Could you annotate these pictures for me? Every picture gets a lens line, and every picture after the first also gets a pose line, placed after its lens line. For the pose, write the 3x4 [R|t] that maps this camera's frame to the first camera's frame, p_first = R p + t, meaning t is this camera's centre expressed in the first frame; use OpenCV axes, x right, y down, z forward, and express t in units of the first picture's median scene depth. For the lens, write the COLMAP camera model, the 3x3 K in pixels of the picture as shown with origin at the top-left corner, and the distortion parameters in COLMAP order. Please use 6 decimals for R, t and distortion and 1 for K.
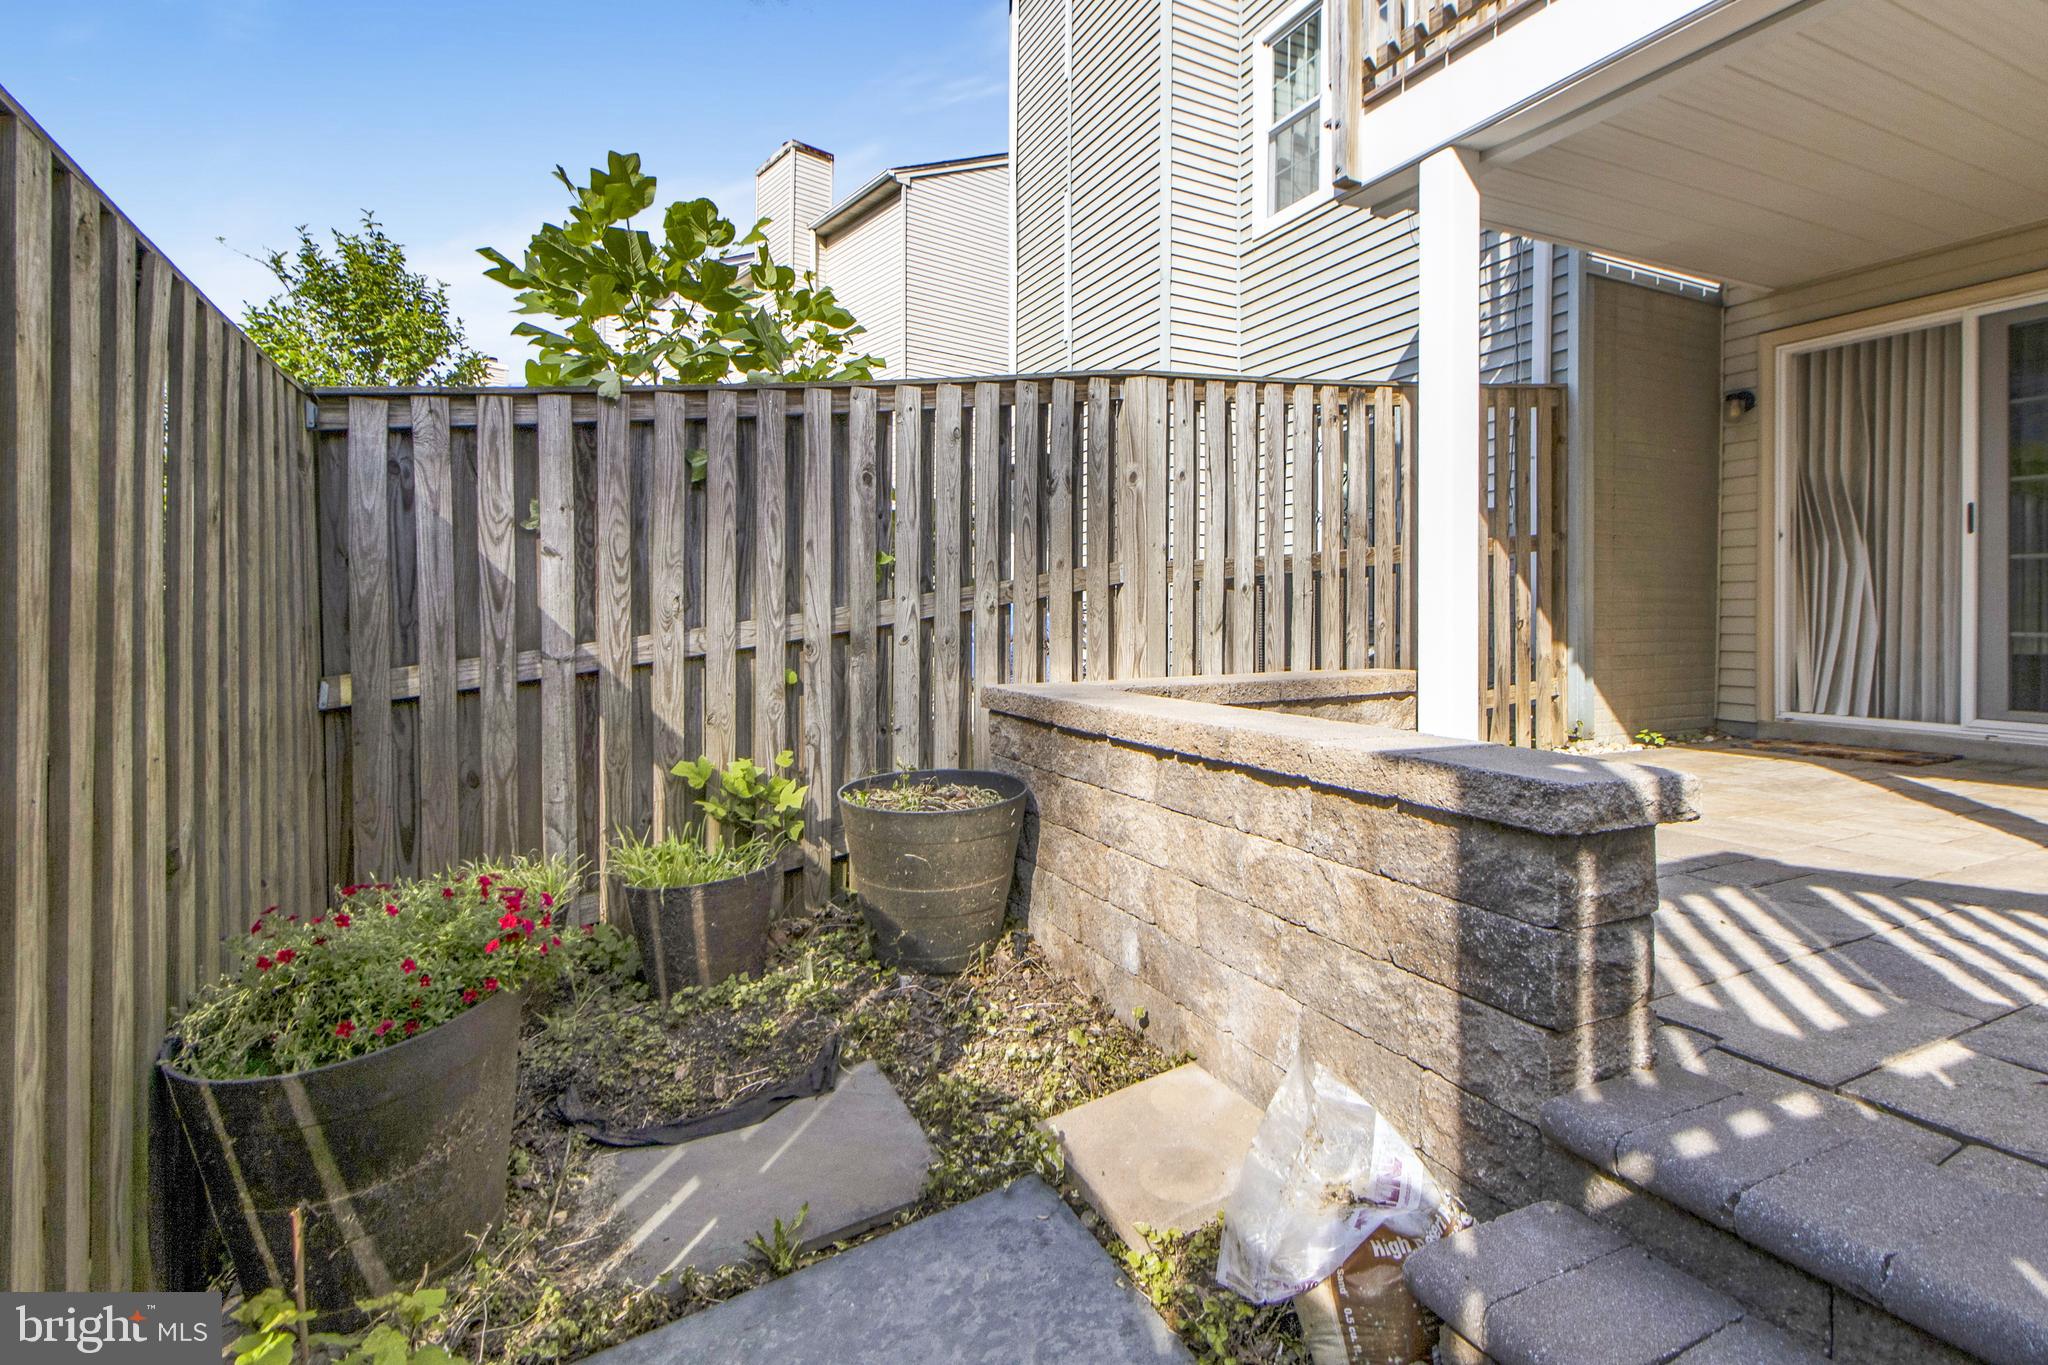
lens RADIAL K [[982.0, 0, 1065.0], [0, 982.0, 610.3], [0, 0, 1]] dist [0.024528, -0.017032]
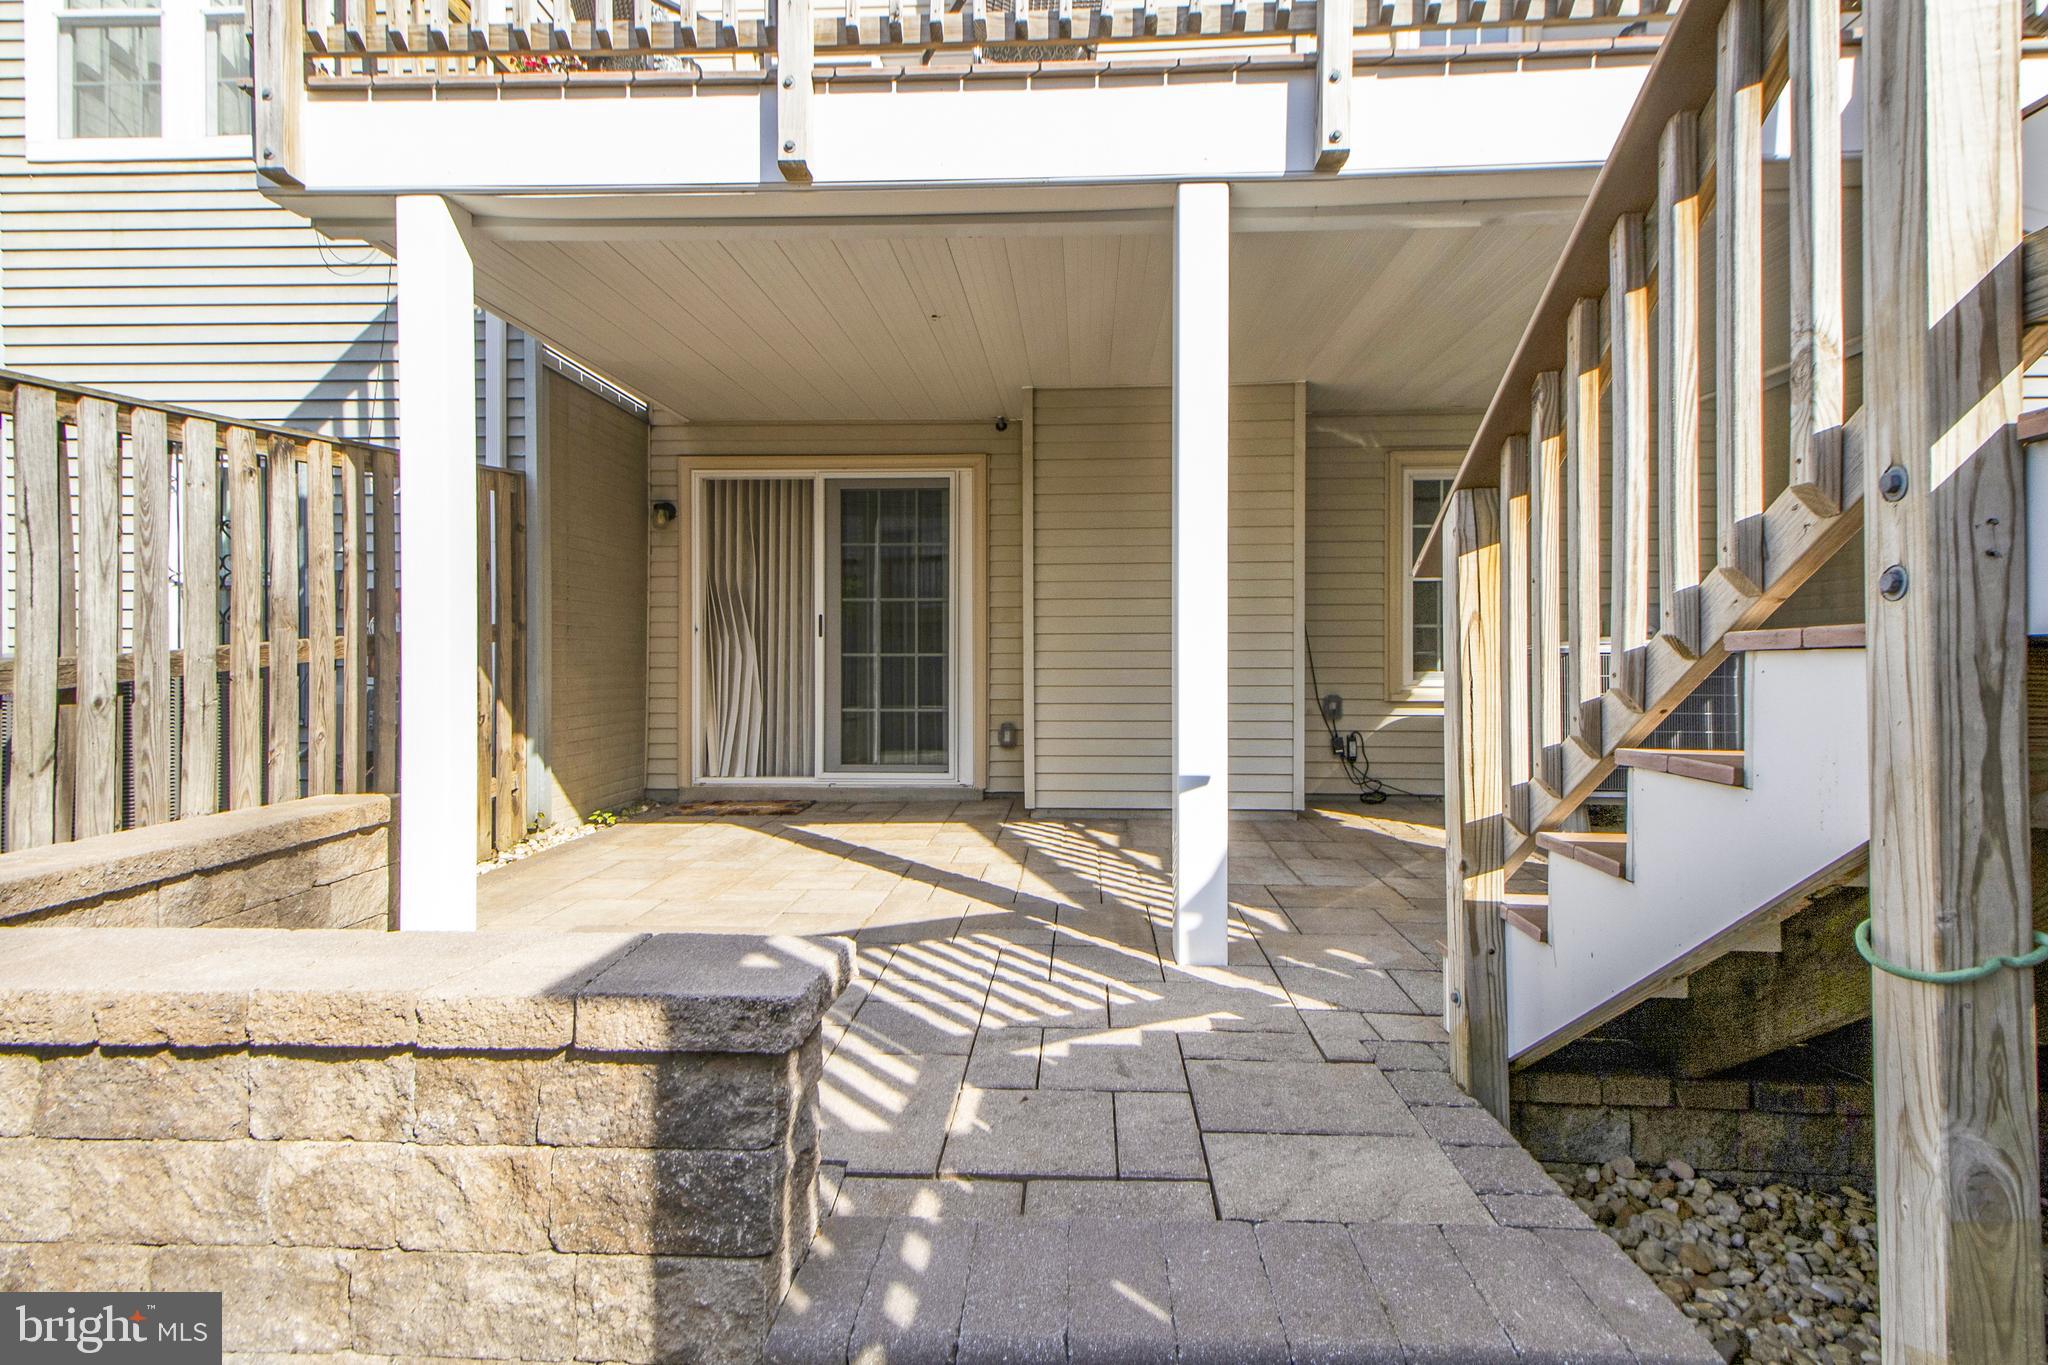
lens RADIAL K [[933.8, 0, 1022.9], [0, 933.8, 660.1], [0, 0, 1]] dist [0.039542, -0.012938]
pose [[0.512251, -0.000272, 0.858835, -0.055004], [-0.001248, 0.999999, 0.001061, -0.049791], [-0.858835, -0.001615, 0.512250, 0.103921]]
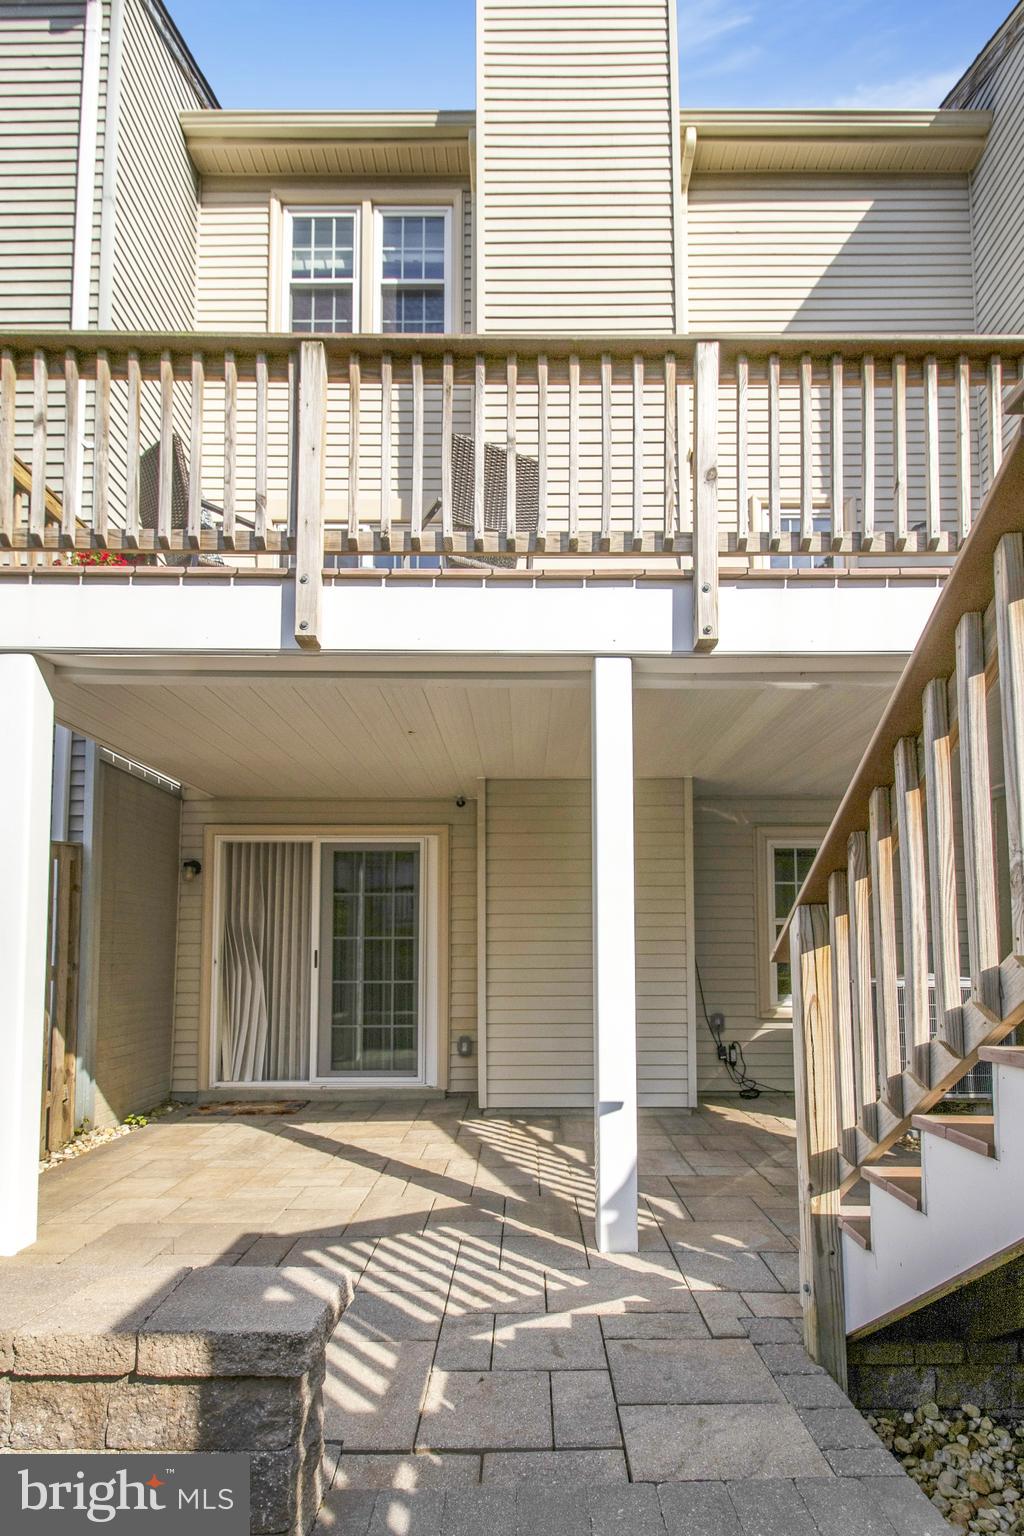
lens RADIAL K [[747.7, 0, 515.0], [0, 747.7, 916.1], [0, 0, 1]] dist [0.017232, -0.016136]
pose [[0.466174, 0.052586, 0.883129, -0.079872], [-0.000156, 0.998237, -0.059358, -0.095294], [-0.884693, 0.027533, 0.465360, 0.093032]]
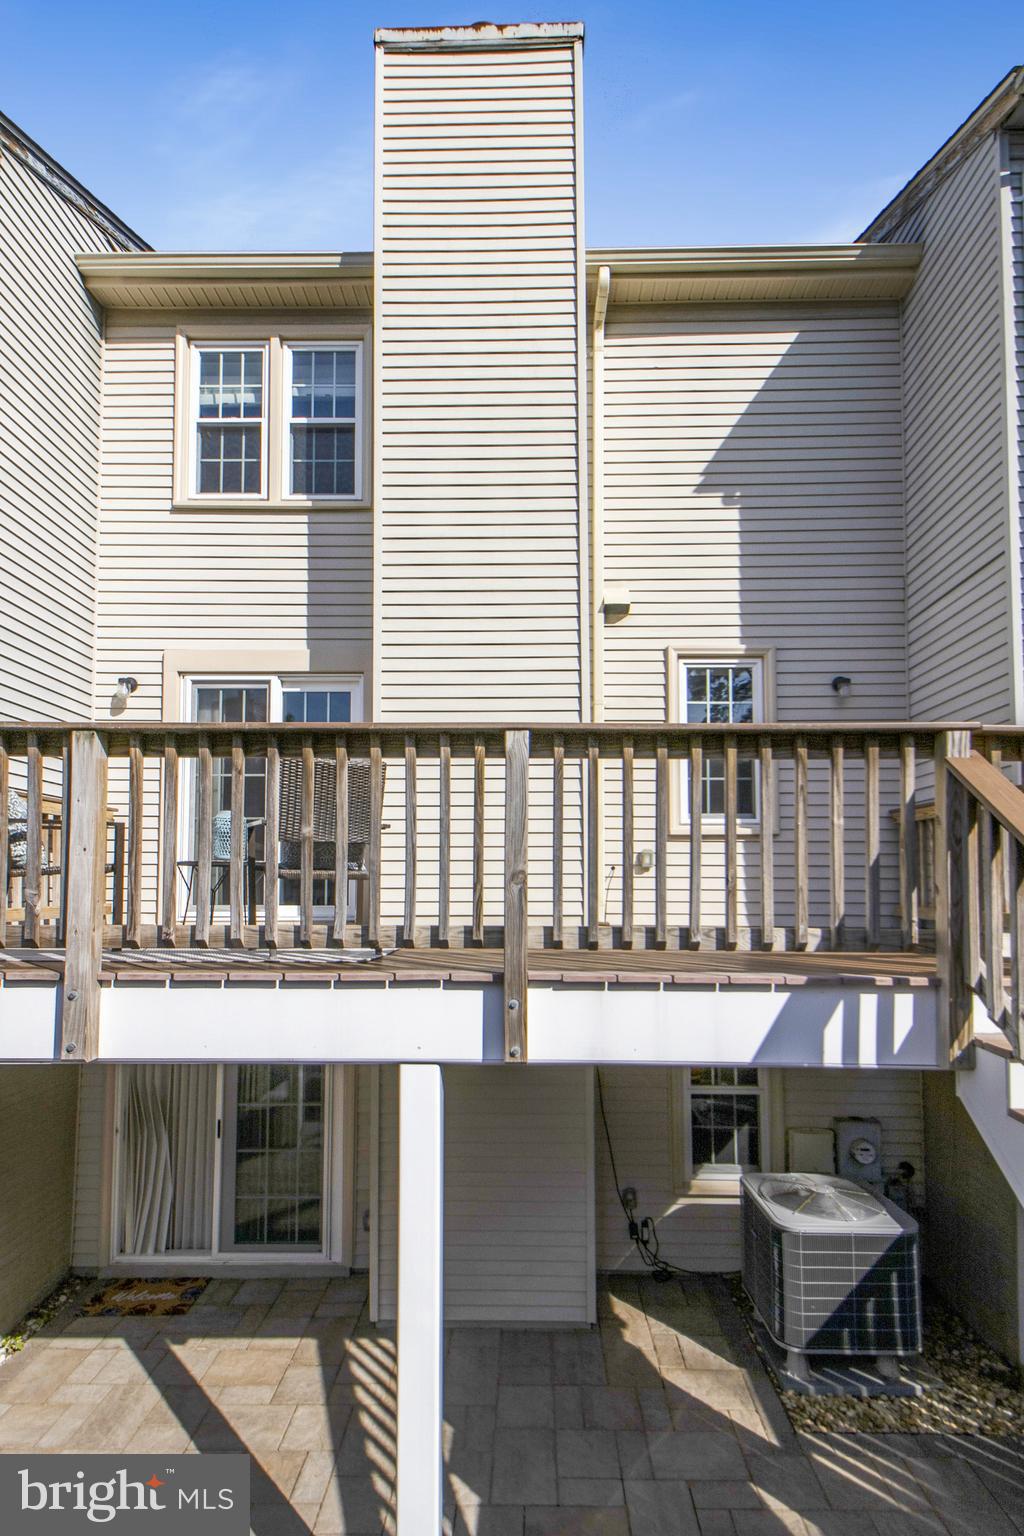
lens RADIAL K [[718.1, 0, 514.1], [0, 718.1, 852.4], [0, 0, 1]] dist [0.031024, -0.025607]
pose [[0.476798, 0.046494, 0.877782, 0.057466], [0.000224, 0.998594, -0.053015, -0.523417], [-0.879013, 0.025474, 0.476117, -0.037419]]
